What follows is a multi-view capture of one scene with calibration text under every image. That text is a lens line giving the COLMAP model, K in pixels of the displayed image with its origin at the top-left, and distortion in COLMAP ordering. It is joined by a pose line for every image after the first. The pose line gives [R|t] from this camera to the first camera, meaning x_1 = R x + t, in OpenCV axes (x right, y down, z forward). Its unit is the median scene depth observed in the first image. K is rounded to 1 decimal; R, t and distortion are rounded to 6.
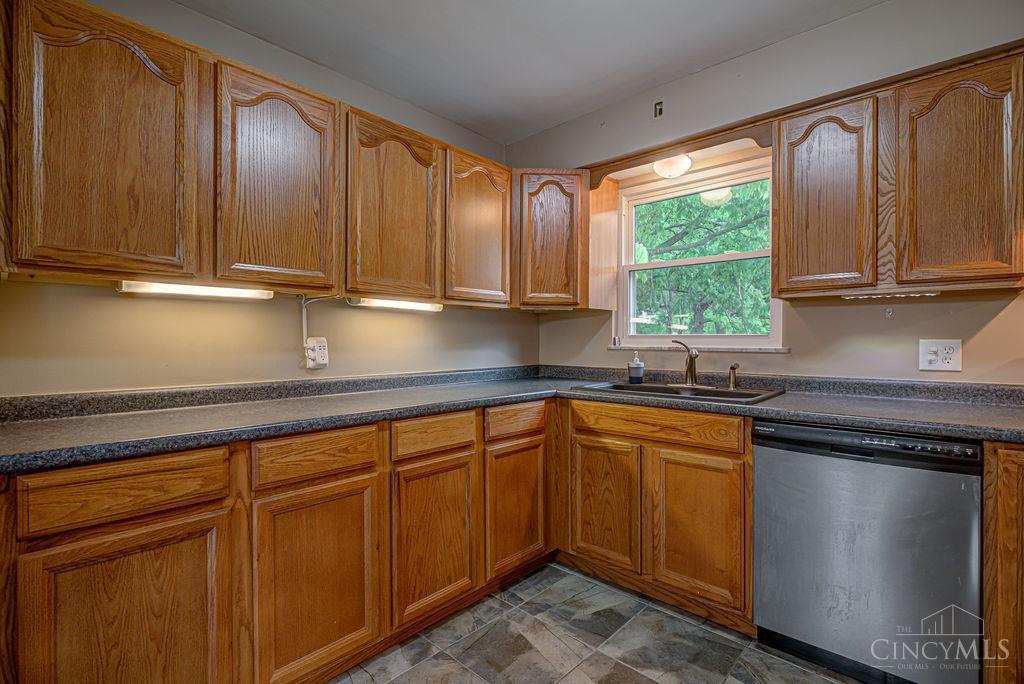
lens RADIAL K [[473.3, 0, 506.9], [0, 473.3, 340.2], [0, 0, 1]] dist [-0.006807, -0.000475]
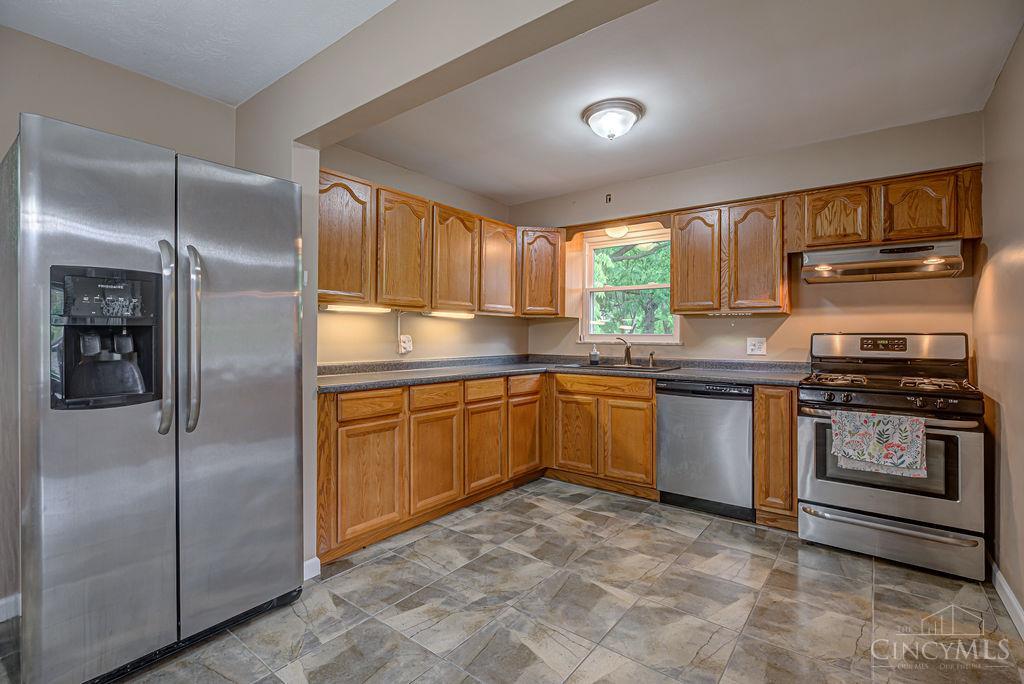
lens RADIAL K [[473.3, 0, 512.6], [0, 473.3, 330.5], [0, 0, 1]] dist [-0.006807, -0.000475]
pose [[0.995286, 0.006588, 0.096757, -0.219690], [-0.005233, 0.999885, -0.014250, 0.000862], [-0.096840, 0.013677, 0.995206, -0.785005]]
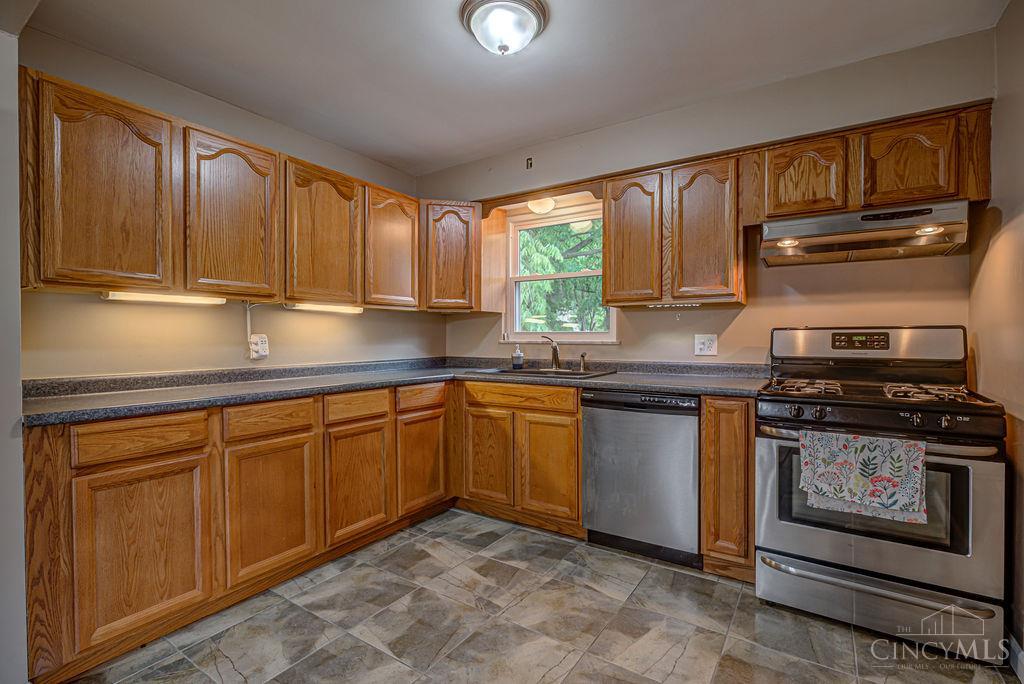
lens RADIAL K [[473.3, 0, 512.6], [0, 473.3, 341.0], [0, 0, 1]] dist [-0.006807, -0.000475]
pose [[0.985571, -0.004692, 0.169199, 0.057113], [0.003369, 0.999961, 0.008110, 0.004947], [-0.169231, -0.007423, 0.985549, -0.401651]]
